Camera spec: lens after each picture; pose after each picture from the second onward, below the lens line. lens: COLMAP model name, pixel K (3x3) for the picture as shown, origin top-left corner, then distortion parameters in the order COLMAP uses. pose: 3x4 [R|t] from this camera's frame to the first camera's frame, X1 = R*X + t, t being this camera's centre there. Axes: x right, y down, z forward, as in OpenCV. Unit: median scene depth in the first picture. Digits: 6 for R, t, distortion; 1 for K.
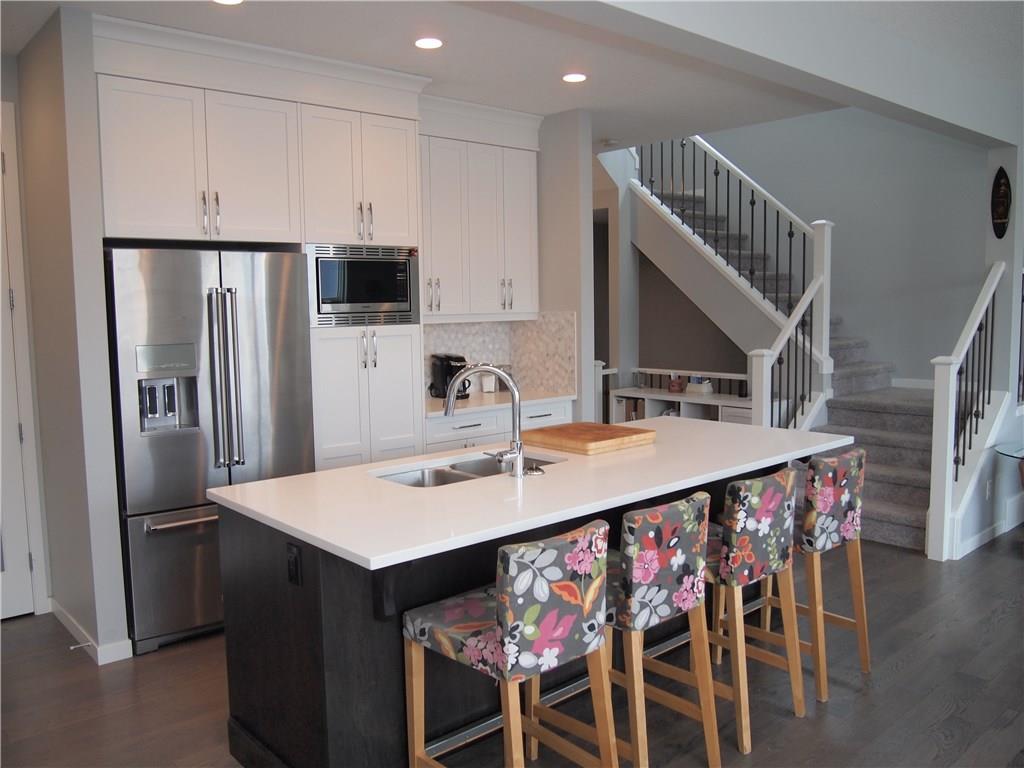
lens RADIAL K [[831.6, 0, 509.2], [0, 831.6, 374.7], [0, 0, 1]] dist [-0.065471, 0.012568]
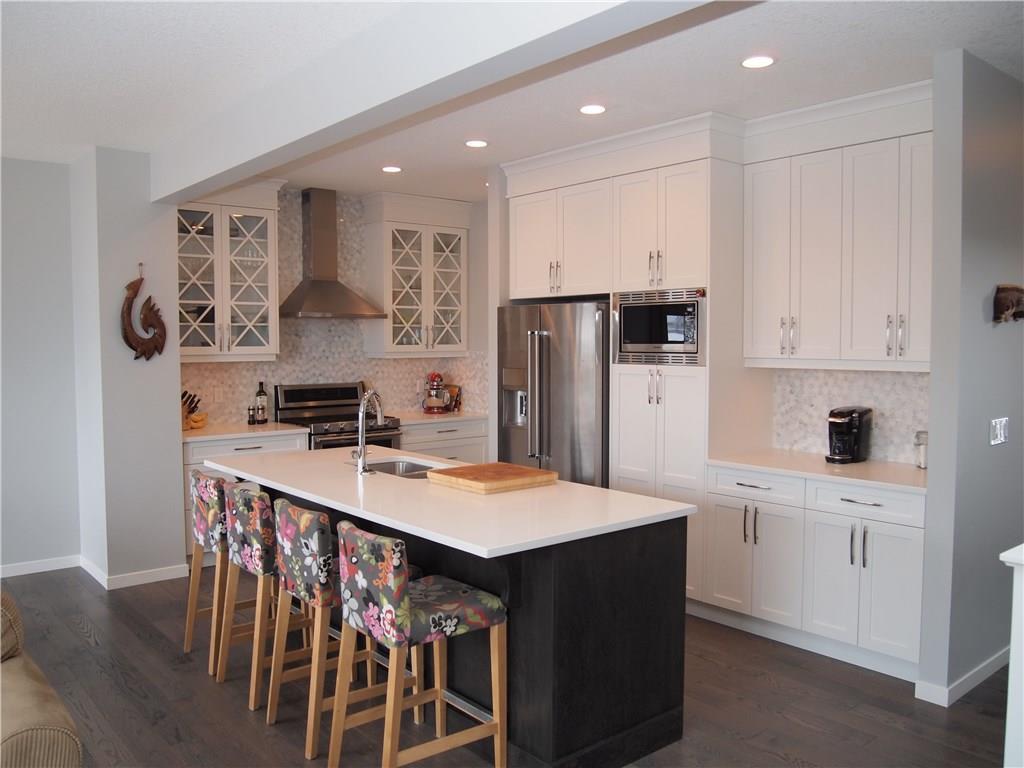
lens RADIAL K [[831.6, 0, 549.6], [0, 831.6, 388.9], [0, 0, 1]] dist [-0.065471, 0.012568]
pose [[-0.011300, 0.072507, -0.997304, 1.267215], [-0.085385, 0.993655, 0.073209, -0.132863], [0.996284, 0.085982, -0.005037, 1.213958]]
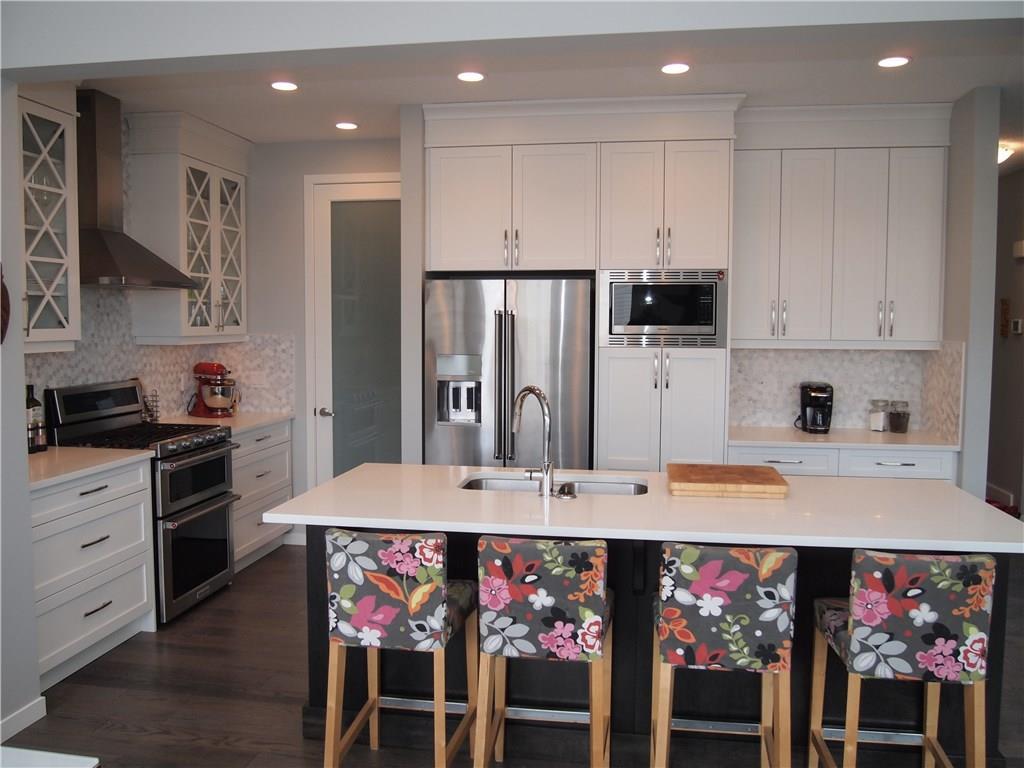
lens RADIAL K [[831.6, 0, 492.1], [0, 831.6, 386.6], [0, 0, 1]] dist [-0.065471, 0.012568]
pose [[0.628266, 0.076576, -0.774221, 0.693687], [-0.079733, 0.996242, 0.033833, -0.039817], [0.773902, 0.040474, 0.632010, 0.260714]]
